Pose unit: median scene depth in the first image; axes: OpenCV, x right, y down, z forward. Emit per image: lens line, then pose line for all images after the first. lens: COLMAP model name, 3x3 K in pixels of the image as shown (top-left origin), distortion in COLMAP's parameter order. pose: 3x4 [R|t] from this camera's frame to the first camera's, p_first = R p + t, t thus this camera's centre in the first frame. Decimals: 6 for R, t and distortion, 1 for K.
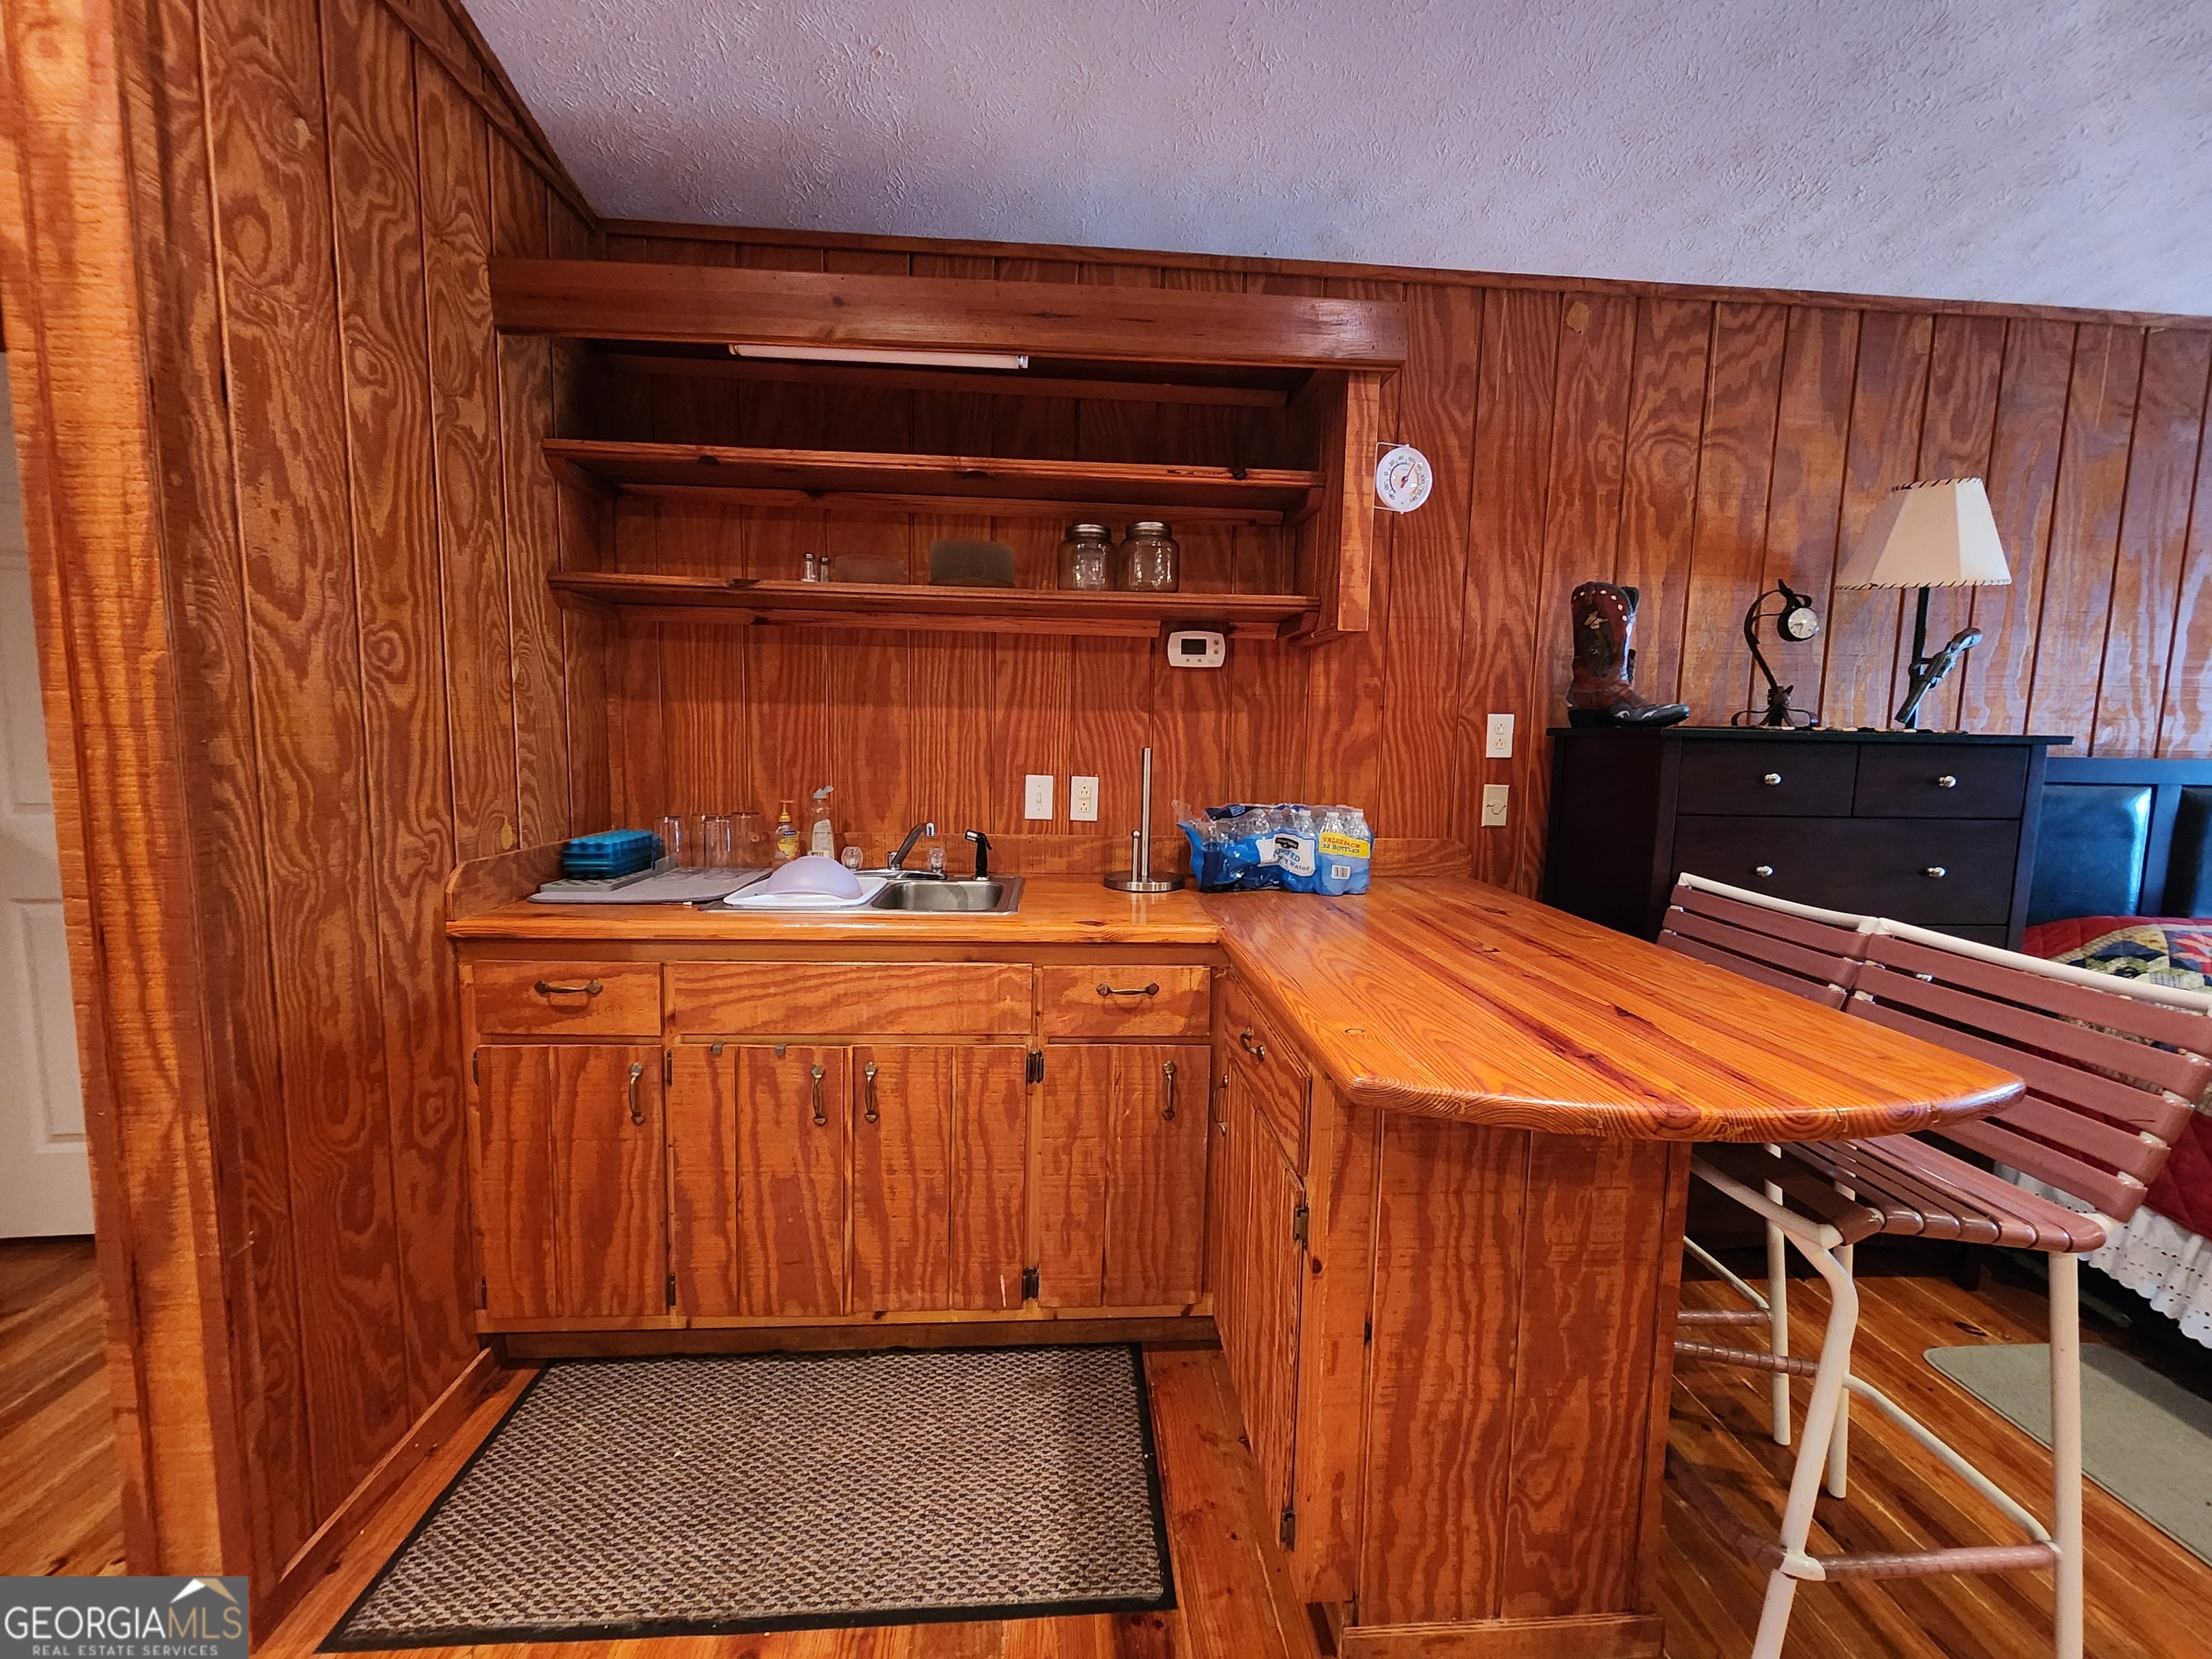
lens RADIAL K [[904.5, 0, 1108.1], [0, 904.5, 826.6], [0, 0, 1]] dist [0.000139, -0.000046]
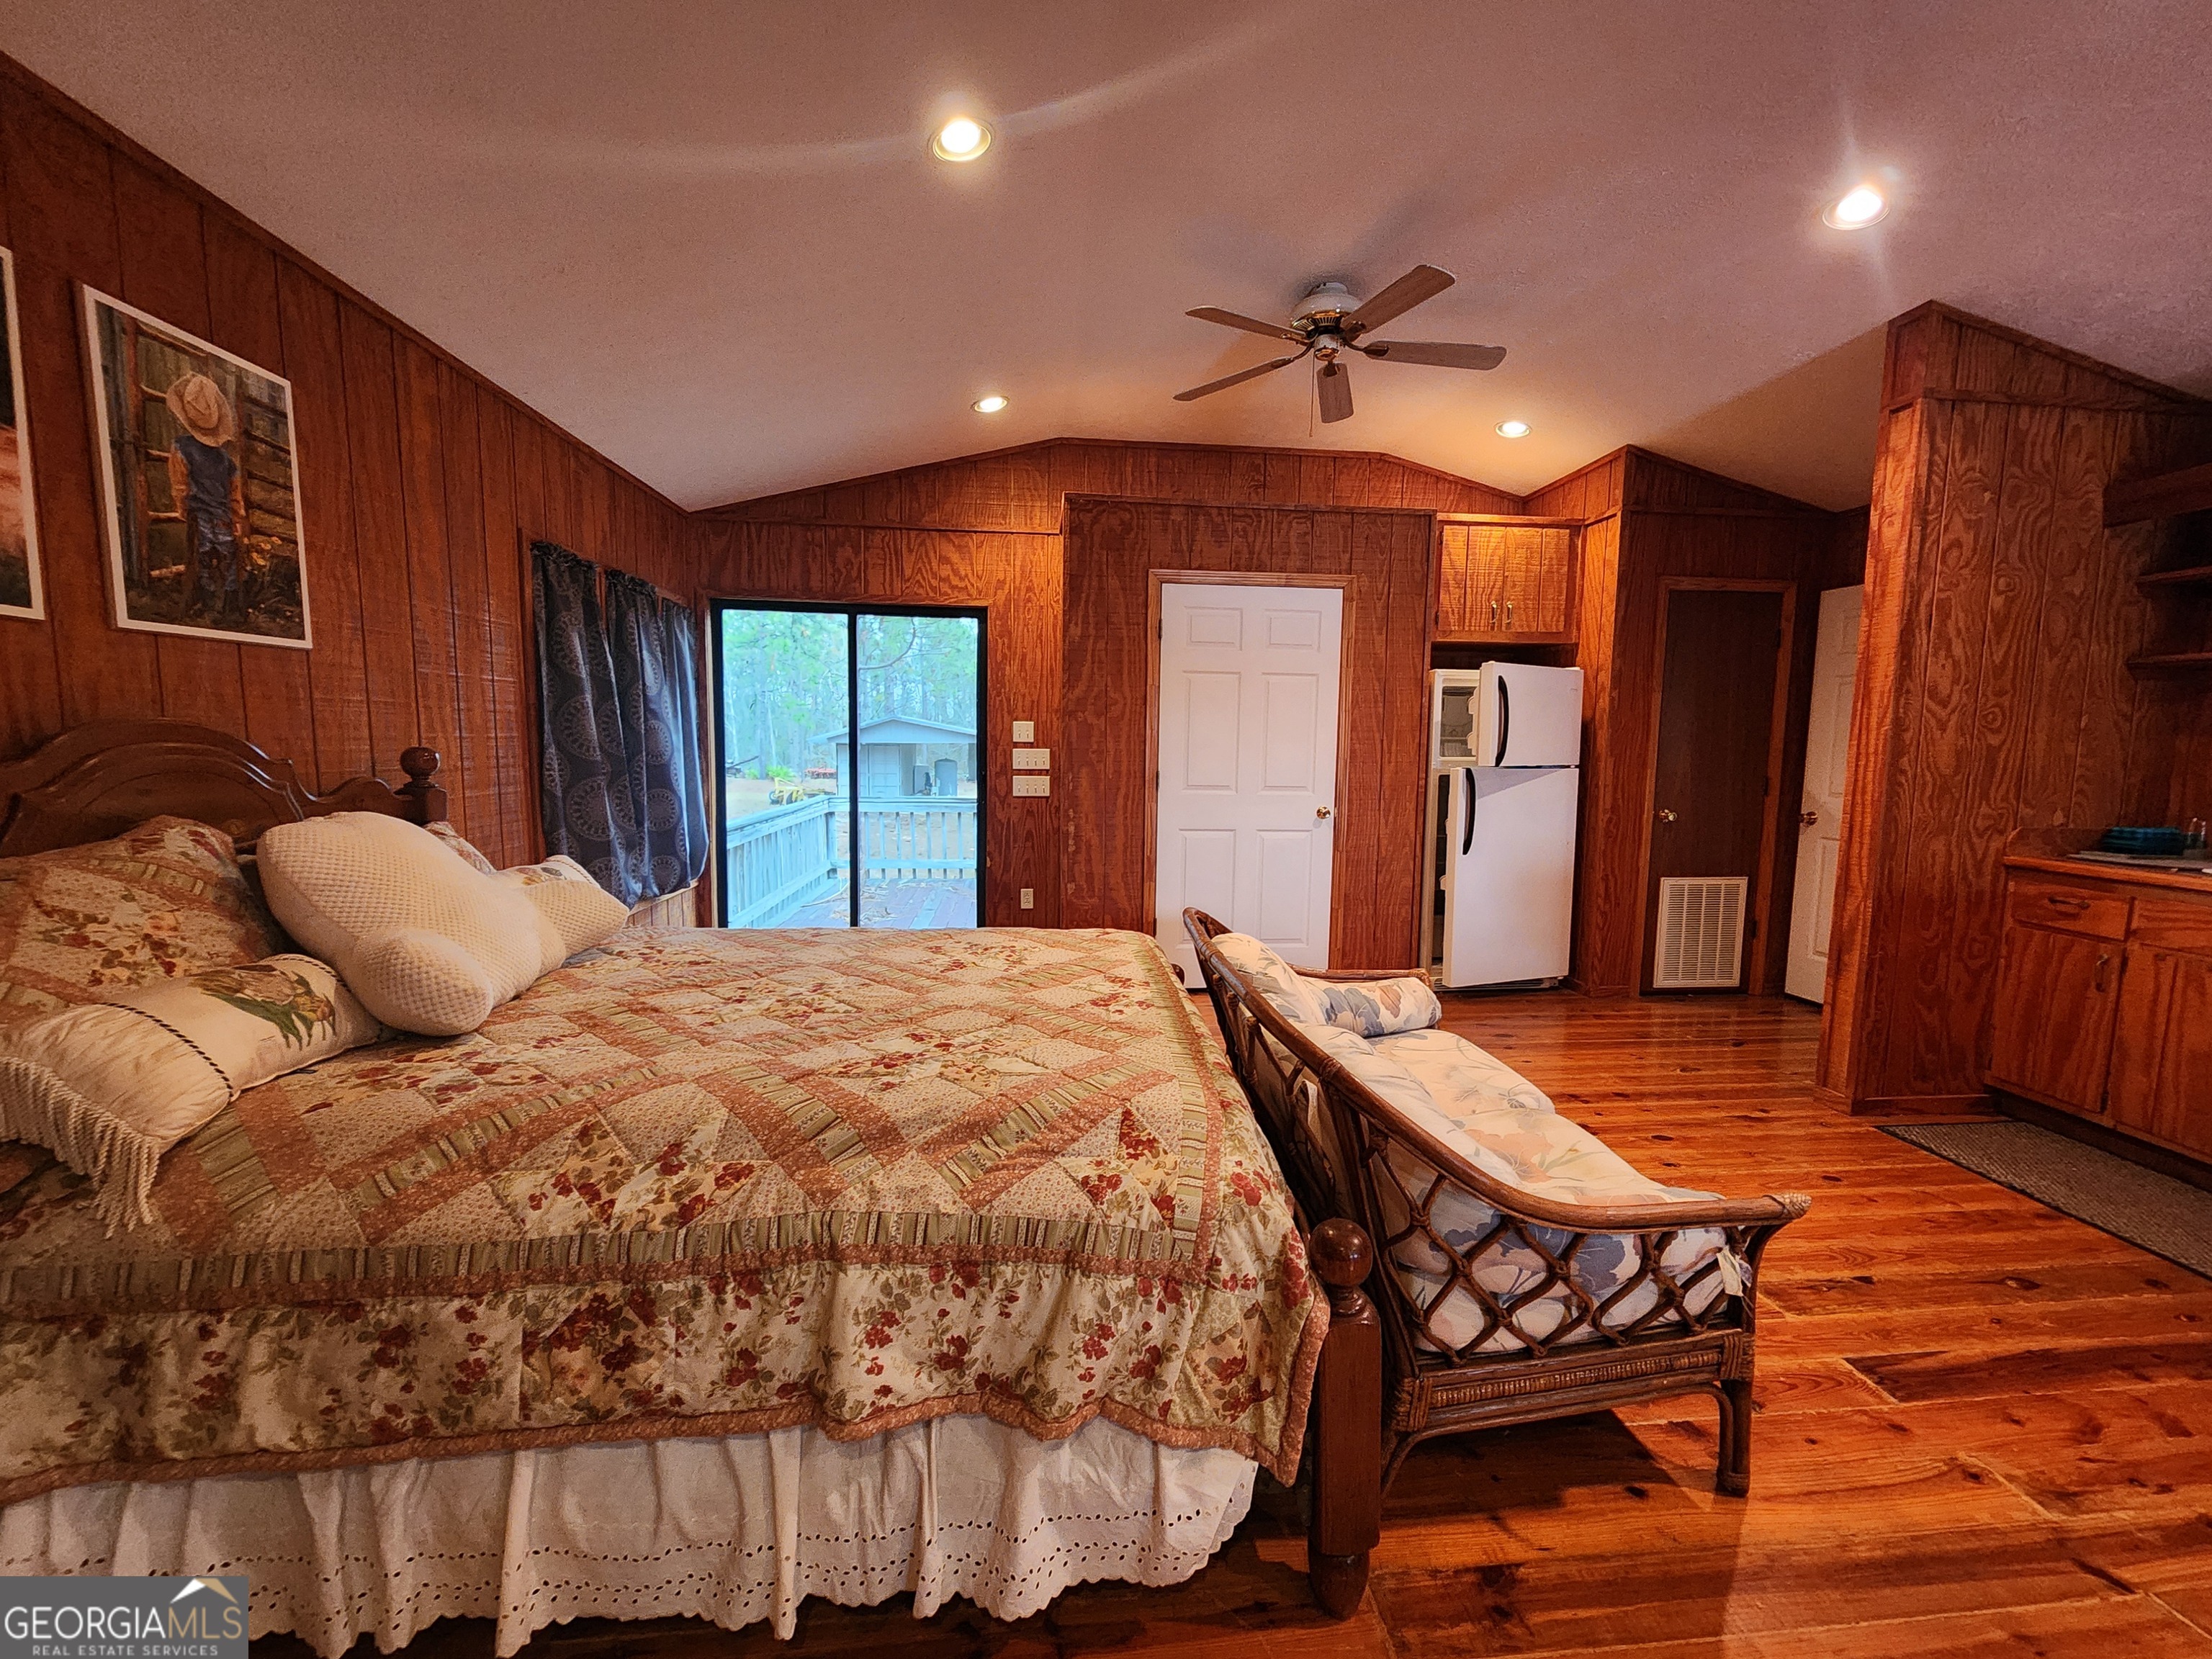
lens RADIAL K [[902.5, 0, 1118.8], [0, 902.5, 832.1], [0, 0, 1]] dist [-0.000621, -0.000971]
pose [[0.032686, 0.083569, -0.995966, 1.277300], [-0.115714, 0.990114, 0.079281, 0.138873], [0.992745, 0.112656, 0.042033, -1.095747]]
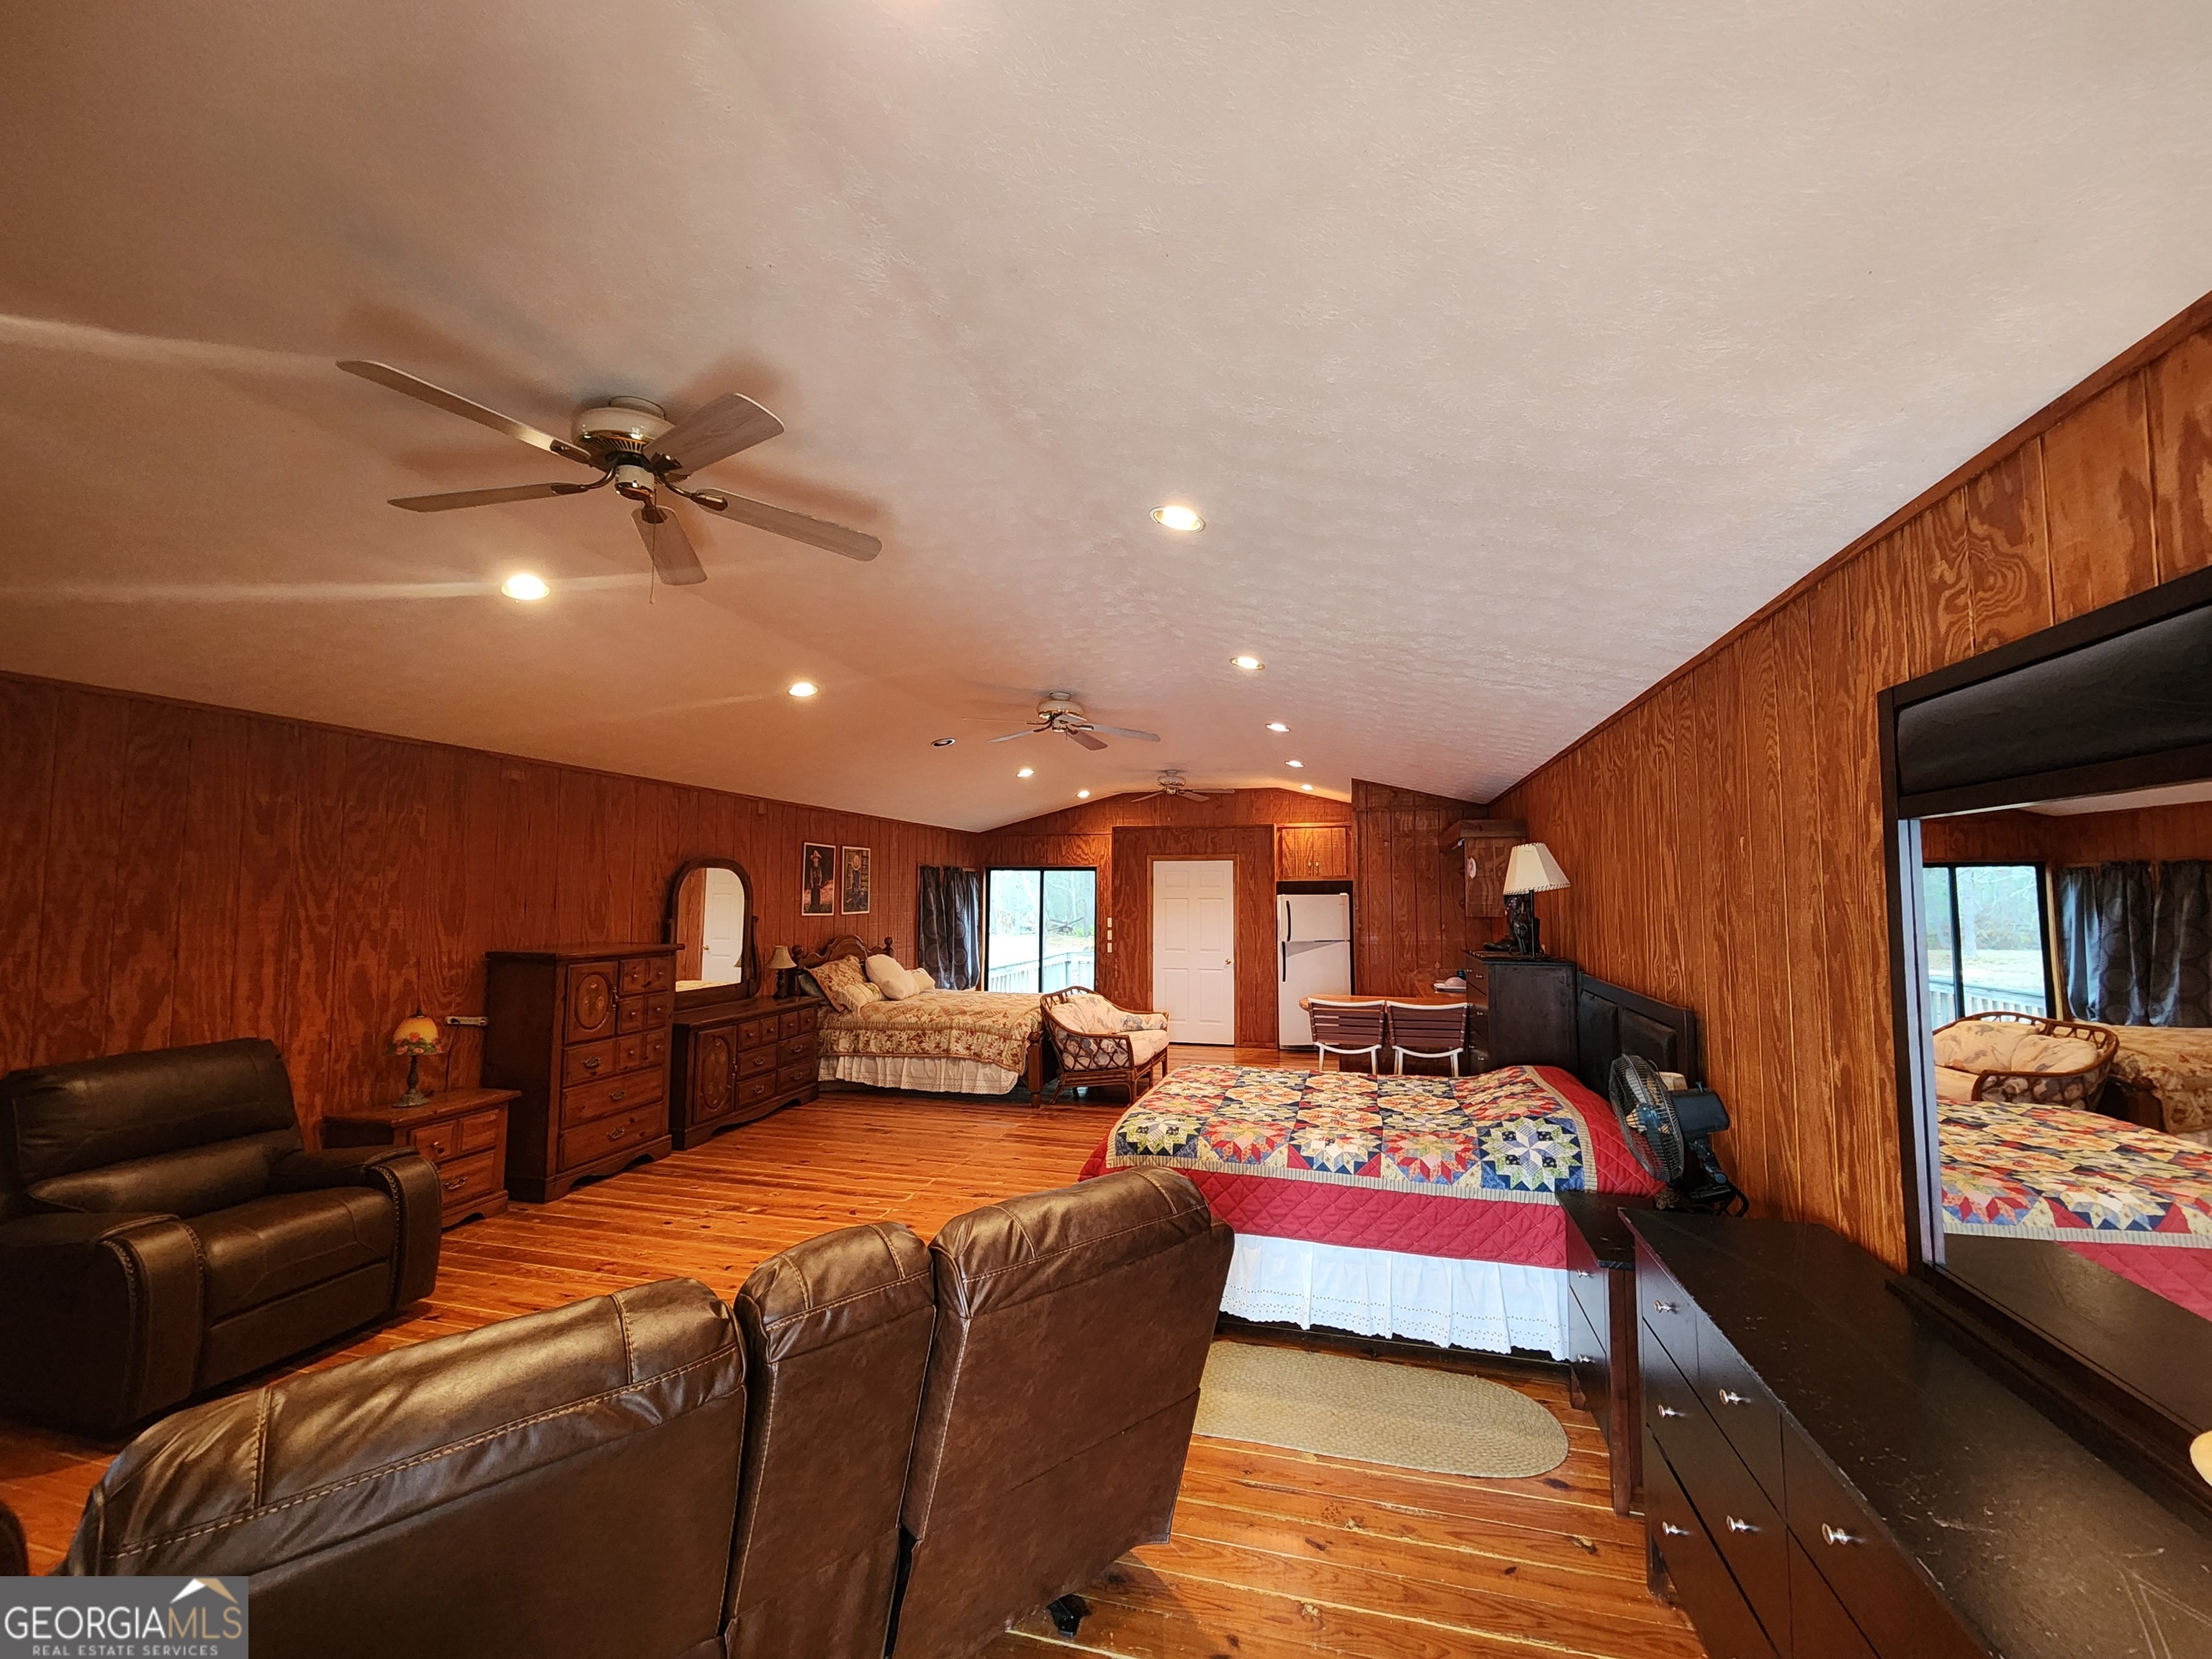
lens RADIAL K [[902.5, 0, 1118.8], [0, 902.5, 832.1], [0, 0, 1]] dist [-0.000621, -0.000971]
pose [[-0.323088, -0.083254, -0.942700, 5.065040], [-0.104077, 0.993207, -0.052044, -0.307556], [0.940629, 0.081298, -0.329557, 1.202618]]
